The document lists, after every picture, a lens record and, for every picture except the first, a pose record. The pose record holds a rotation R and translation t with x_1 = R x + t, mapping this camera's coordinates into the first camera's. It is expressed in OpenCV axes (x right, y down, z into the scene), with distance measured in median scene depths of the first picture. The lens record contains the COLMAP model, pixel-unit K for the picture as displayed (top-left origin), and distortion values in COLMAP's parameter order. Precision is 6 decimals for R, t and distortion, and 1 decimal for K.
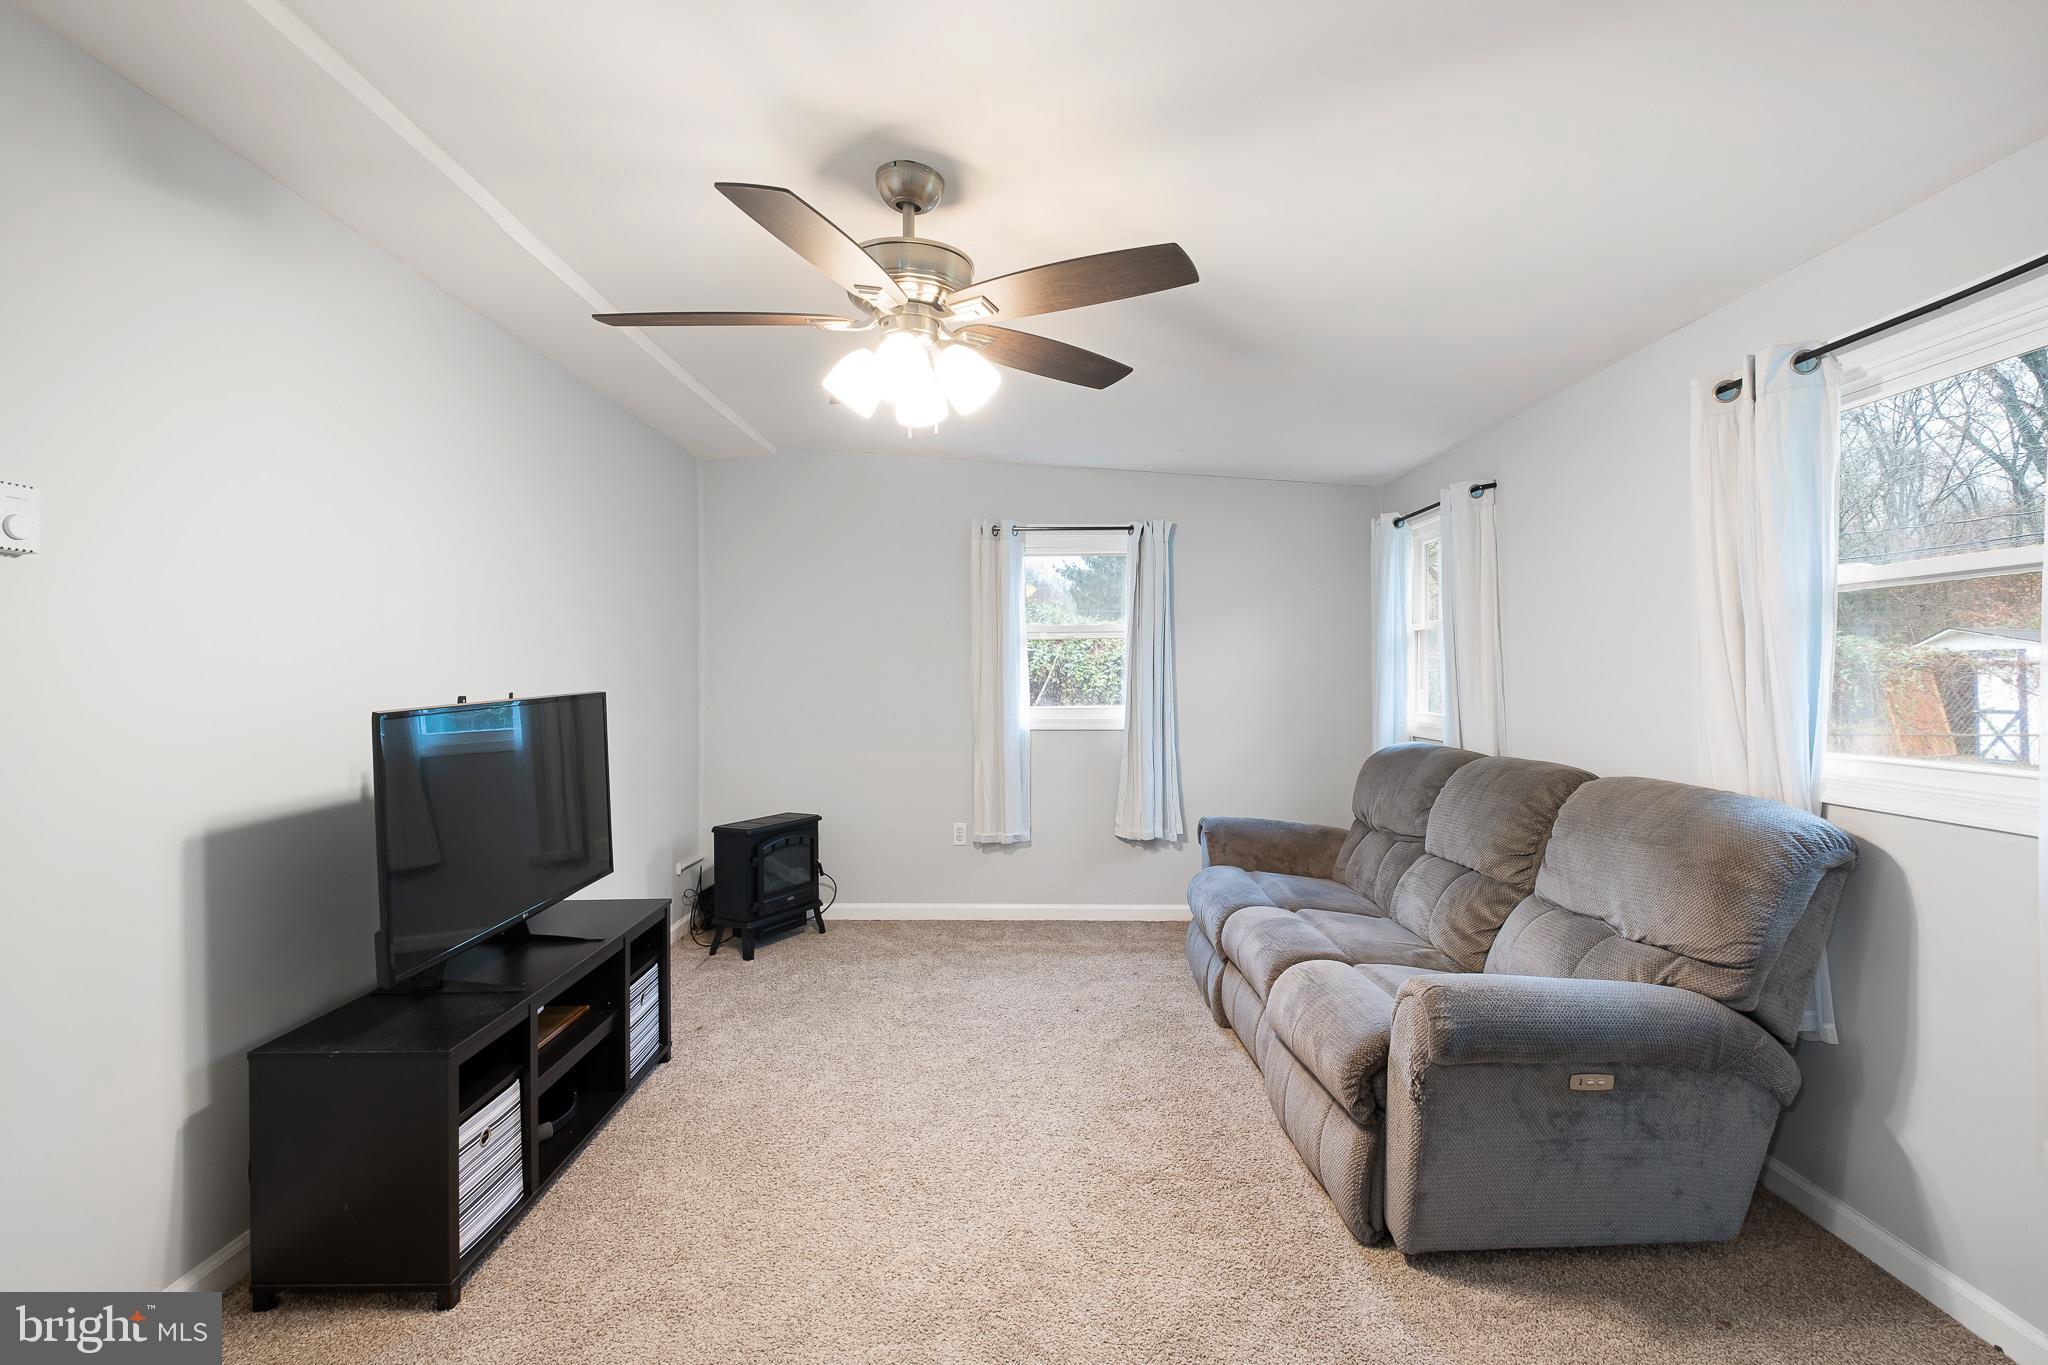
lens RADIAL K [[906.3, 0, 1018.2], [0, 906.3, 694.9], [0, 0, 1]] dist [-0.003291, 0.000080]
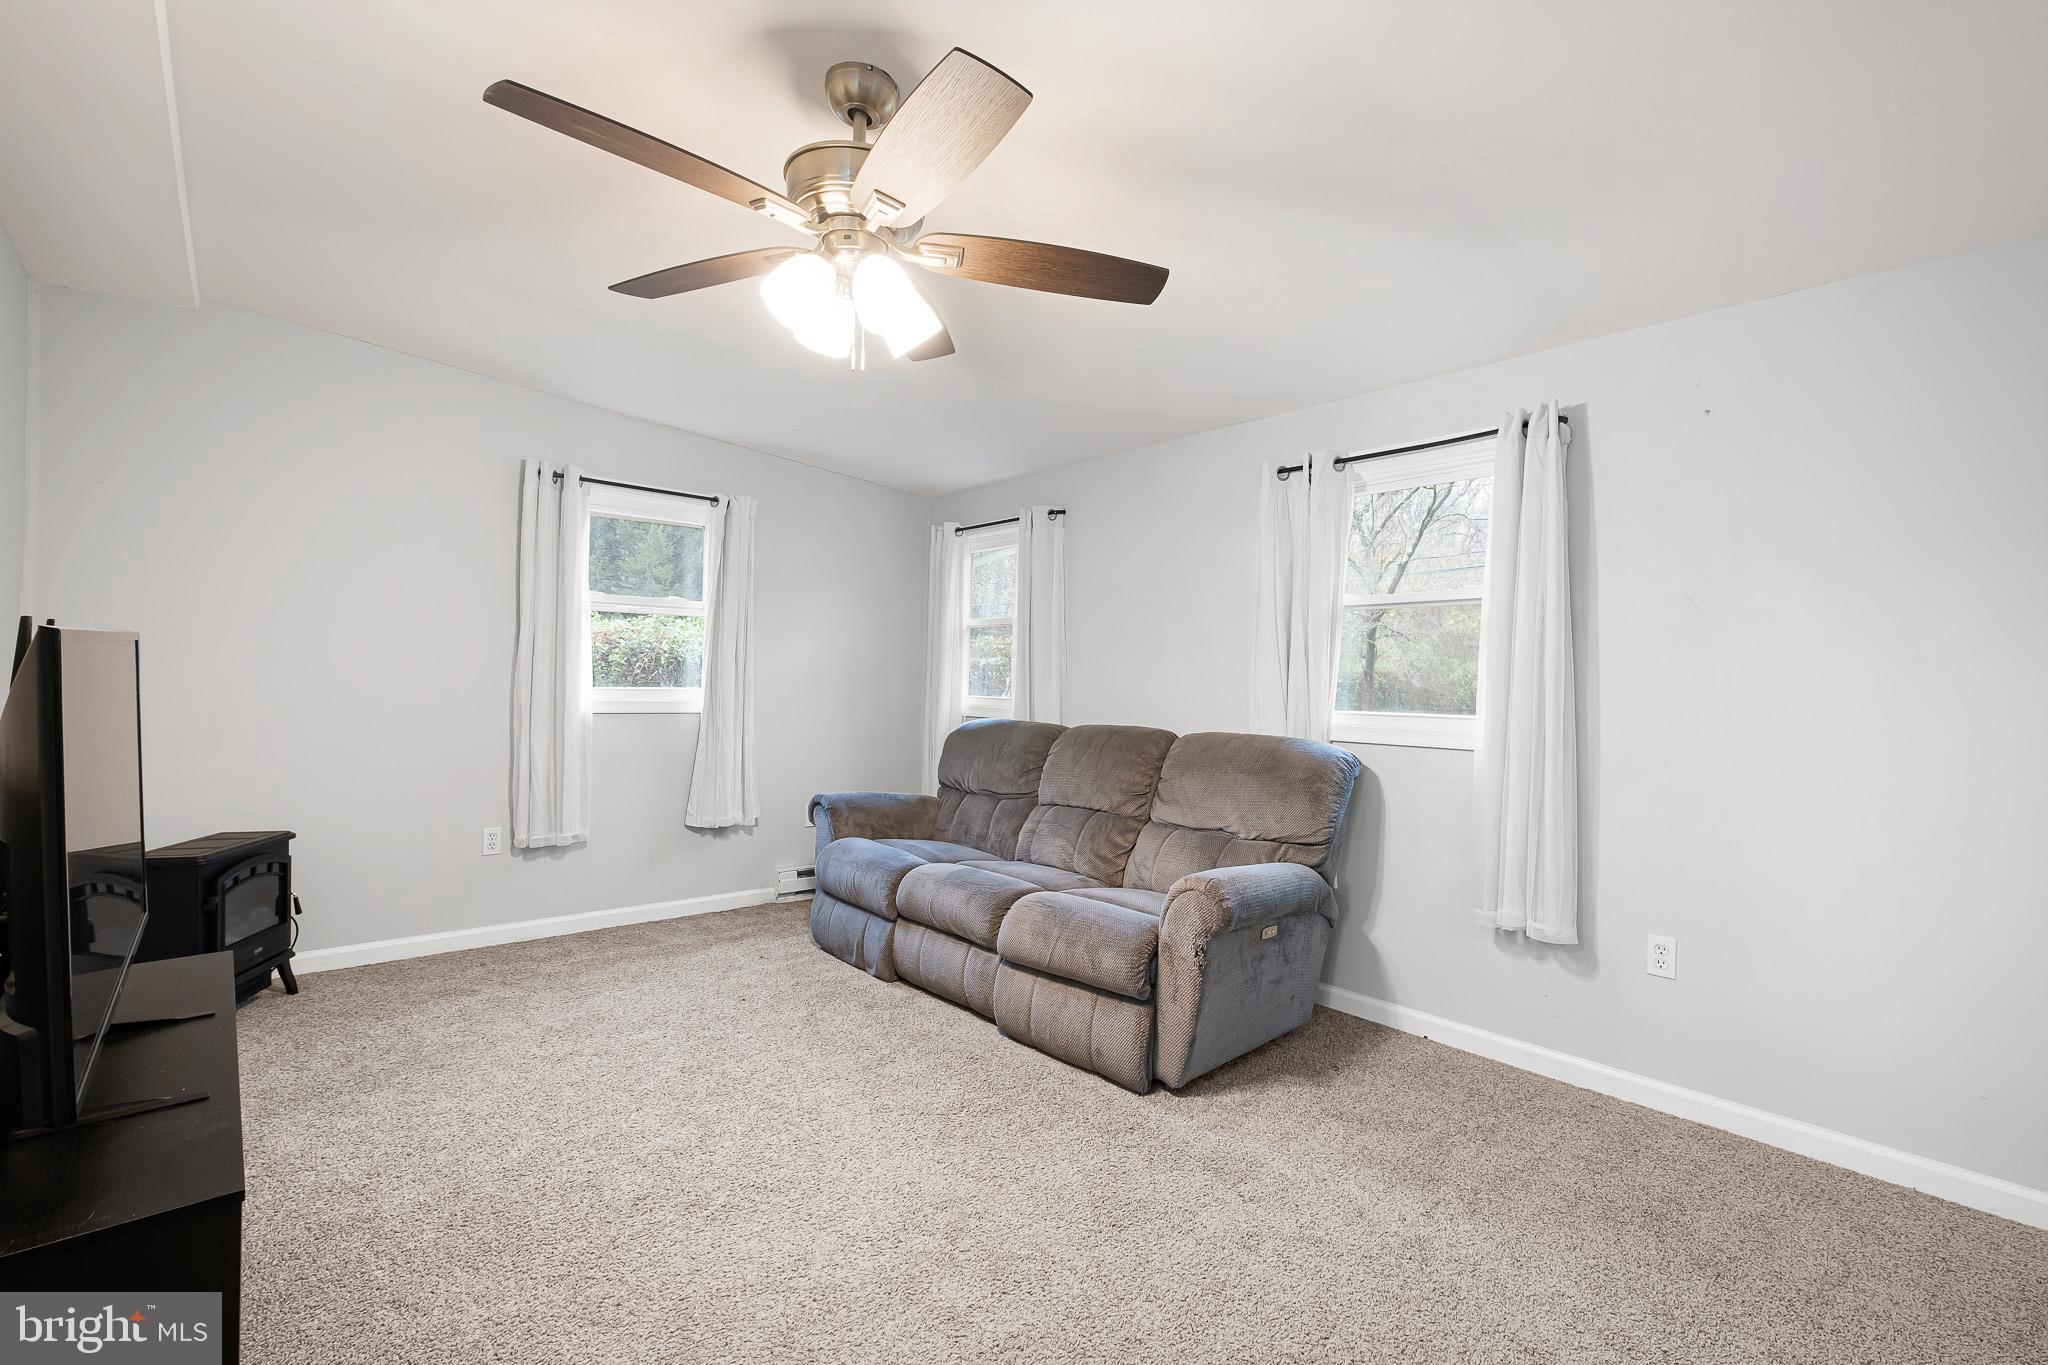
lens RADIAL K [[889.7, 0, 1029.2], [0, 889.7, 715.7], [0, 0, 1]] dist [0.004144, -0.000011]
pose [[0.742237, -0.003437, 0.670129, -0.346496], [-0.009021, 0.999845, 0.015120, 0.034017], [-0.670077, -0.017268, 0.742091, 0.112700]]
